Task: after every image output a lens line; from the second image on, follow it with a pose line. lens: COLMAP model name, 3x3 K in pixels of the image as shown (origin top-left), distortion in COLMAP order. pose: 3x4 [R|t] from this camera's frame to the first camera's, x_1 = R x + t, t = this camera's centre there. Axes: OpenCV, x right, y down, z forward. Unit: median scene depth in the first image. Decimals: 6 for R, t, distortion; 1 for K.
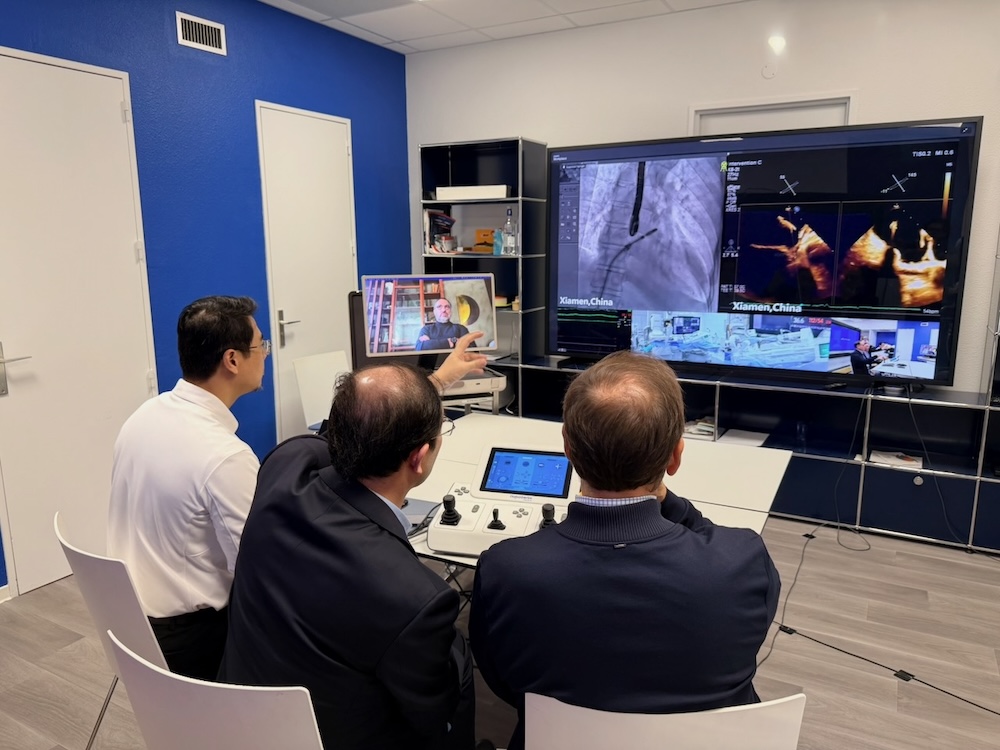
lens RADIAL K [[704.7, 0, 500.0], [0, 704.7, 375.0], [0, 0, 1]] dist [0.062902, -0.118360]
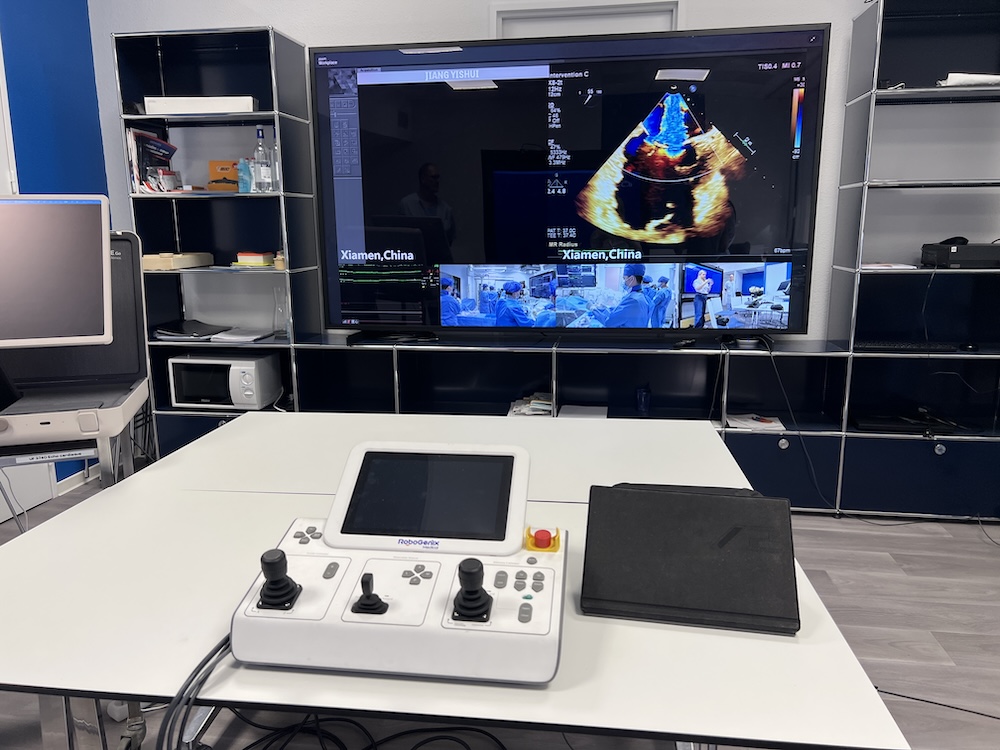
lens RADIAL K [[742.0, 0, 500.0], [0, 742.0, 375.0], [0, 0, 1]] dist [0.079170, -0.131542]
pose [[0.933699, -0.072067, 0.350731, -0.049666], [0.069459, 0.997384, 0.020028, 0.019000], [-0.351257, 0.005661, 0.936262, 0.223948]]
